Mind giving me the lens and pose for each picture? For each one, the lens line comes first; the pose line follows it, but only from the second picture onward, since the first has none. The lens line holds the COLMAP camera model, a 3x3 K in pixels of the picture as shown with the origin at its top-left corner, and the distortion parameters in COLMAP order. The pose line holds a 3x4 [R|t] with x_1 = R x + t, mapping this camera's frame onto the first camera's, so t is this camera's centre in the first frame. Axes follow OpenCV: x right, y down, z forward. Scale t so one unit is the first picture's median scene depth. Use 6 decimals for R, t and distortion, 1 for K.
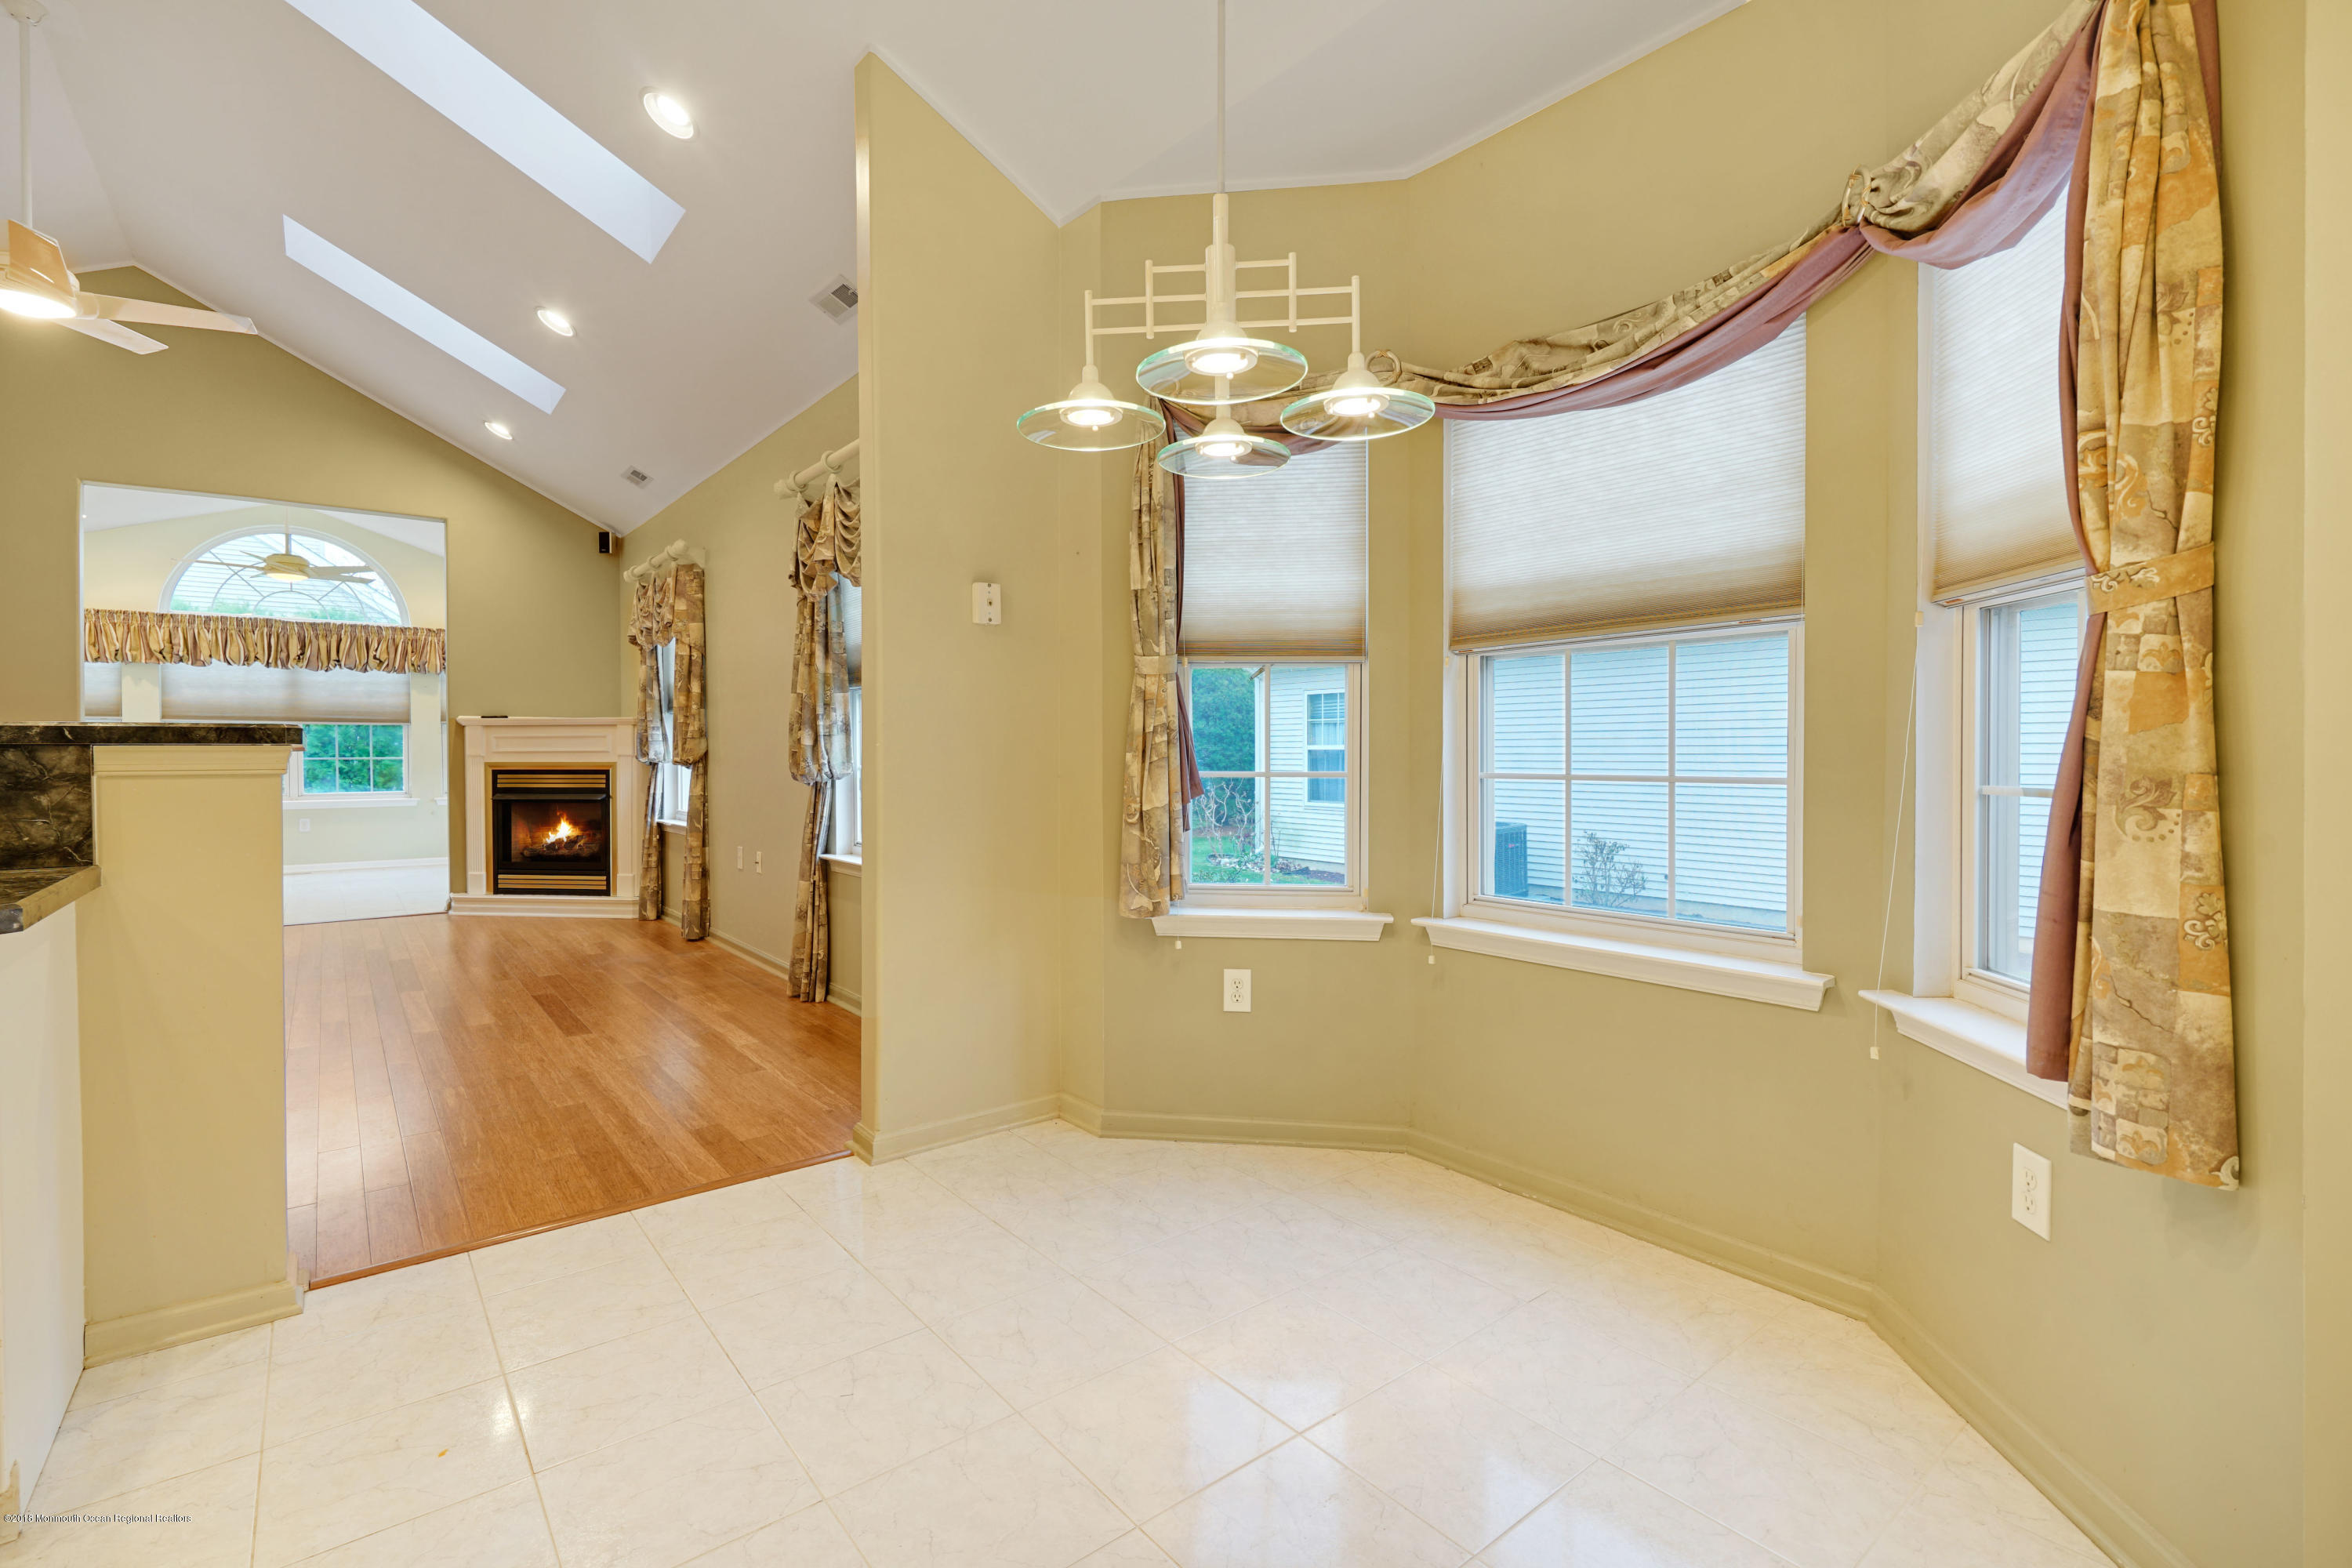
lens RADIAL K [[1053.2, 0, 1172.6], [0, 1053.2, 773.2], [0, 0, 1]] dist [-0.001380, -0.000765]
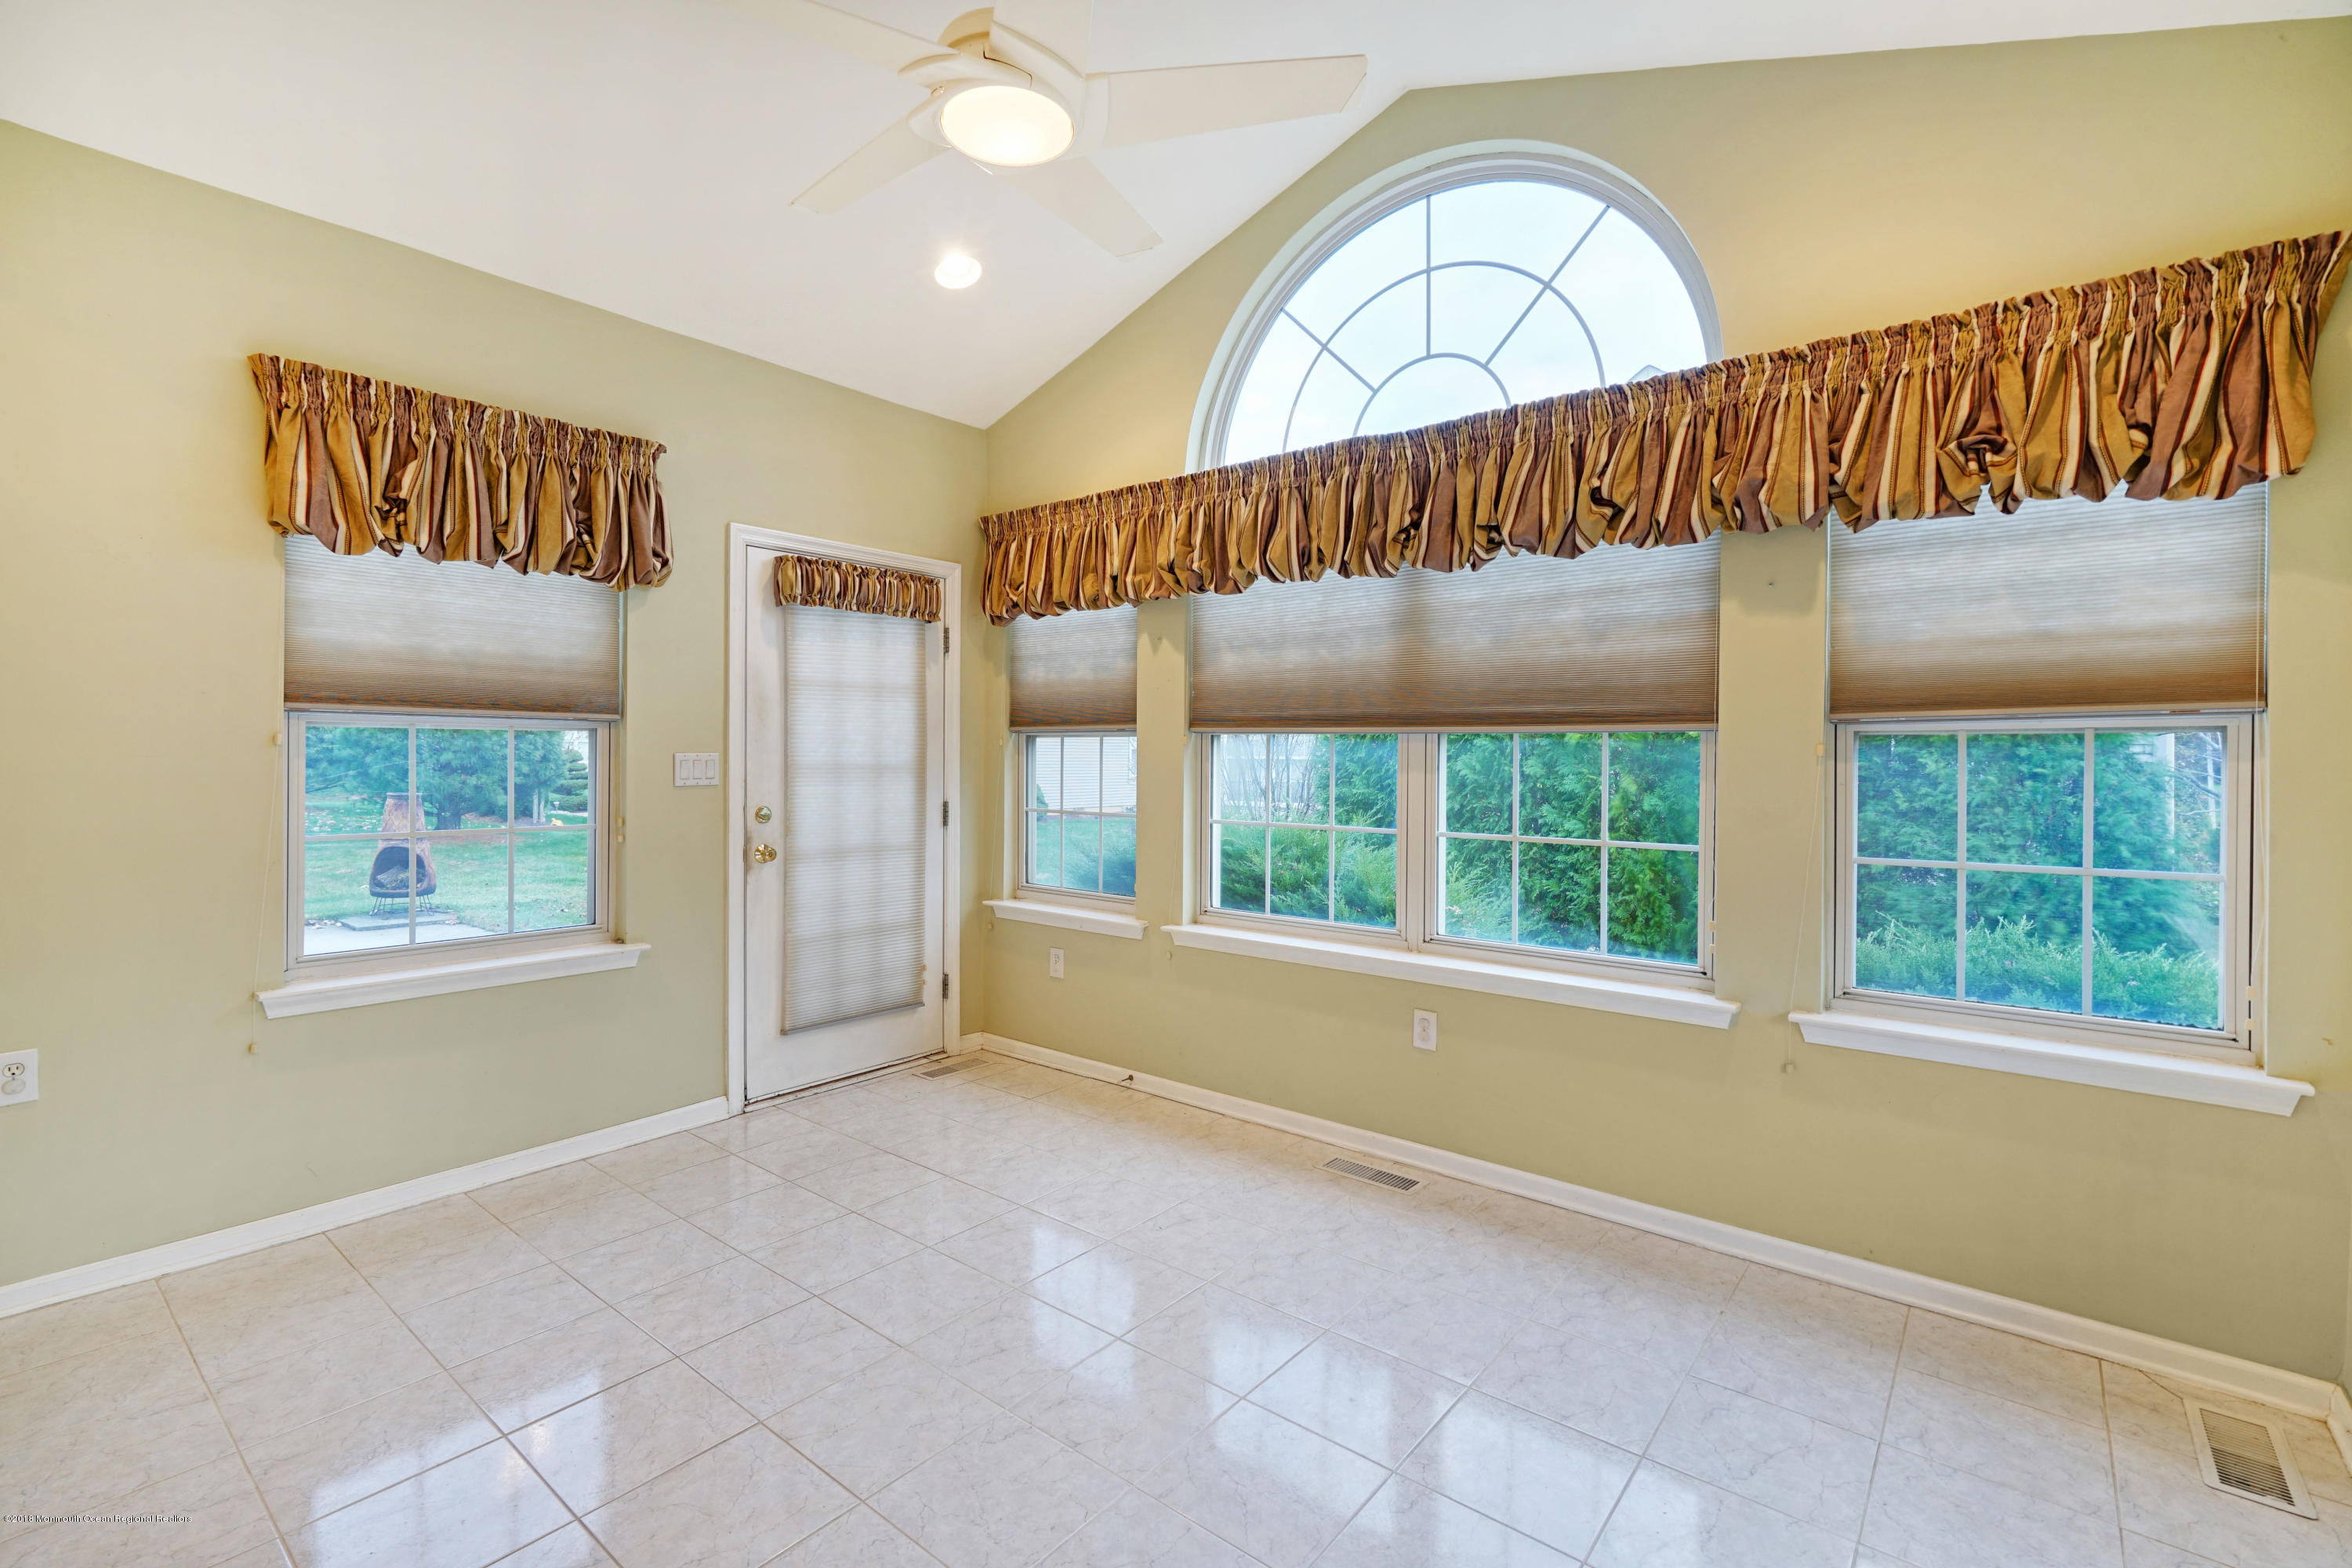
lens RADIAL K [[1053.2, 0, 1172.7], [0, 1053.2, 768.2], [0, 0, 1]] dist [-0.001380, -0.000765]
pose [[0.199179, 0.015752, -0.979837, -0.512932], [-0.018782, 0.999749, 0.012254, -0.038688], [0.979783, 0.015962, 0.199424, 0.854074]]
